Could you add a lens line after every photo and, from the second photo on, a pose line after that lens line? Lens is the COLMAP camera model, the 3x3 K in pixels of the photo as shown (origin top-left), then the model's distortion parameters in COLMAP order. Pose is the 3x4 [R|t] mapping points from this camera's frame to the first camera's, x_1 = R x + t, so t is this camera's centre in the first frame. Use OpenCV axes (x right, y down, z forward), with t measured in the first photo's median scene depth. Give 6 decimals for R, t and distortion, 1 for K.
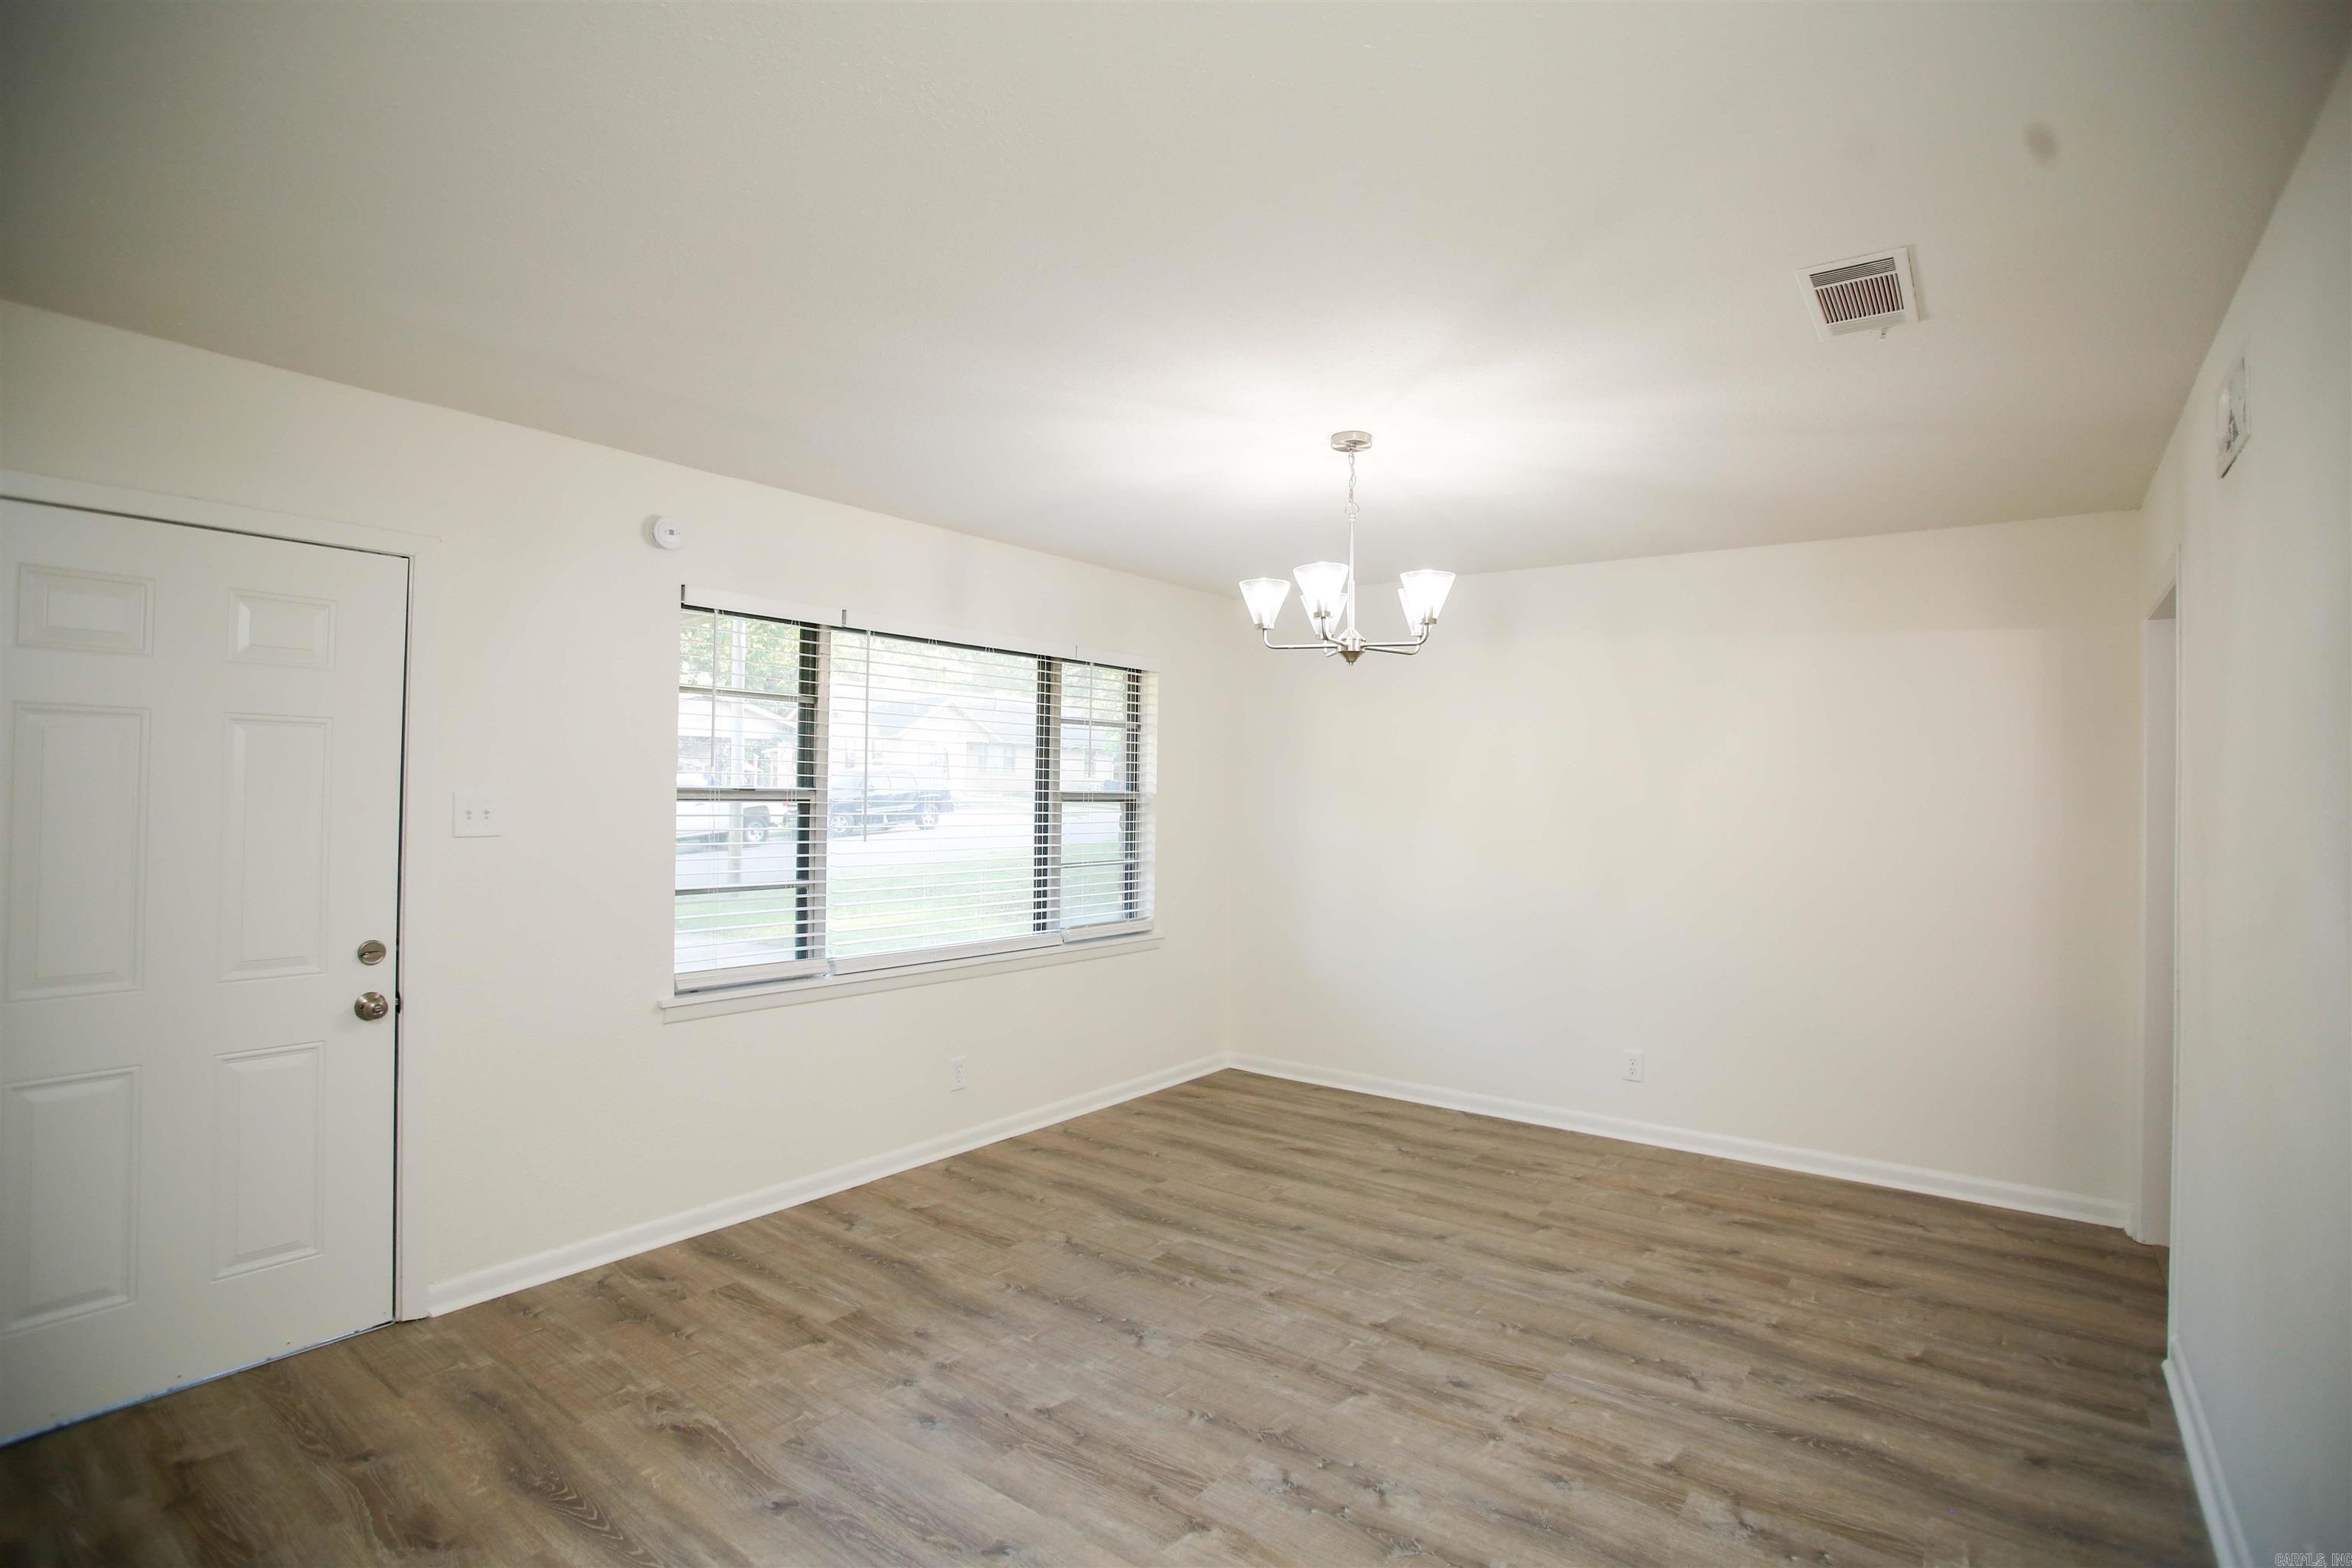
lens RADIAL K [[1143.8, 0, 1171.6], [0, 1143.8, 781.9], [0, 0, 1]] dist [-0.088284, 0.037684]
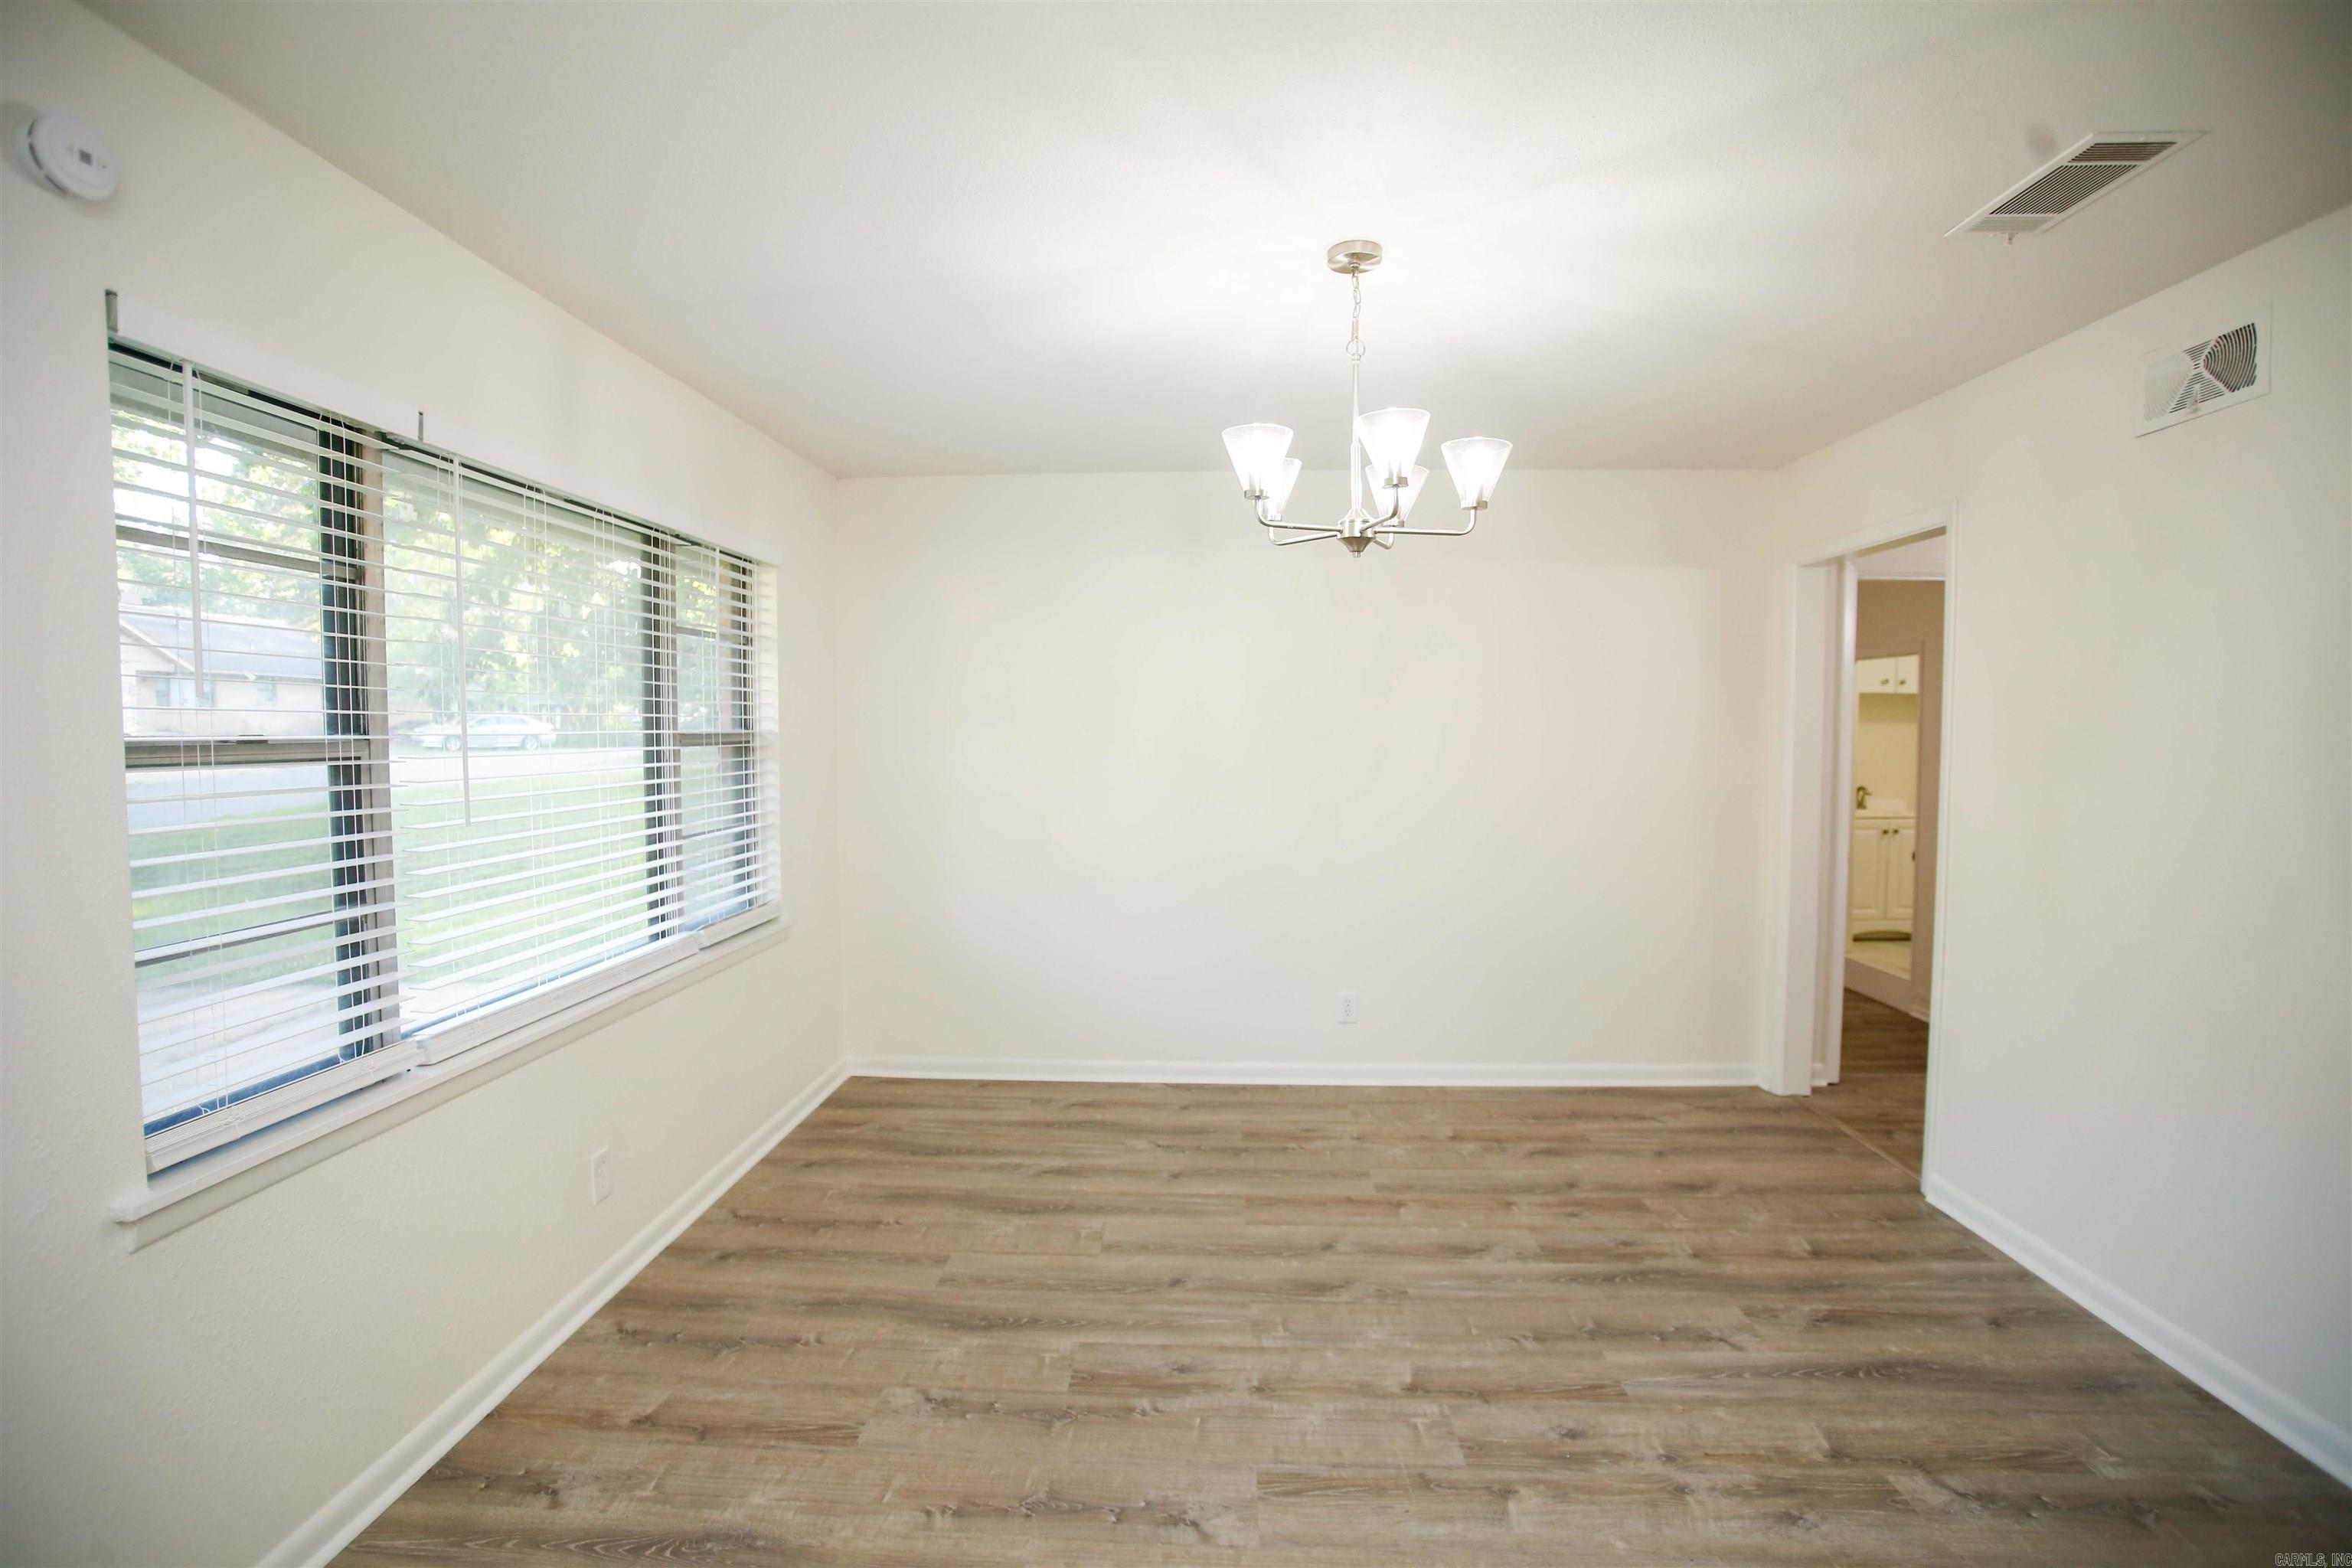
lens RADIAL K [[1143.8, 0, 1171.6], [0, 1143.8, 781.9], [0, 0, 1]] dist [-0.088284, 0.037684]
pose [[0.827942, -0.043859, 0.559096, -0.306183], [0.010858, 0.998004, 0.062210, -0.001051], [-0.560708, -0.045435, 0.826766, 0.359074]]
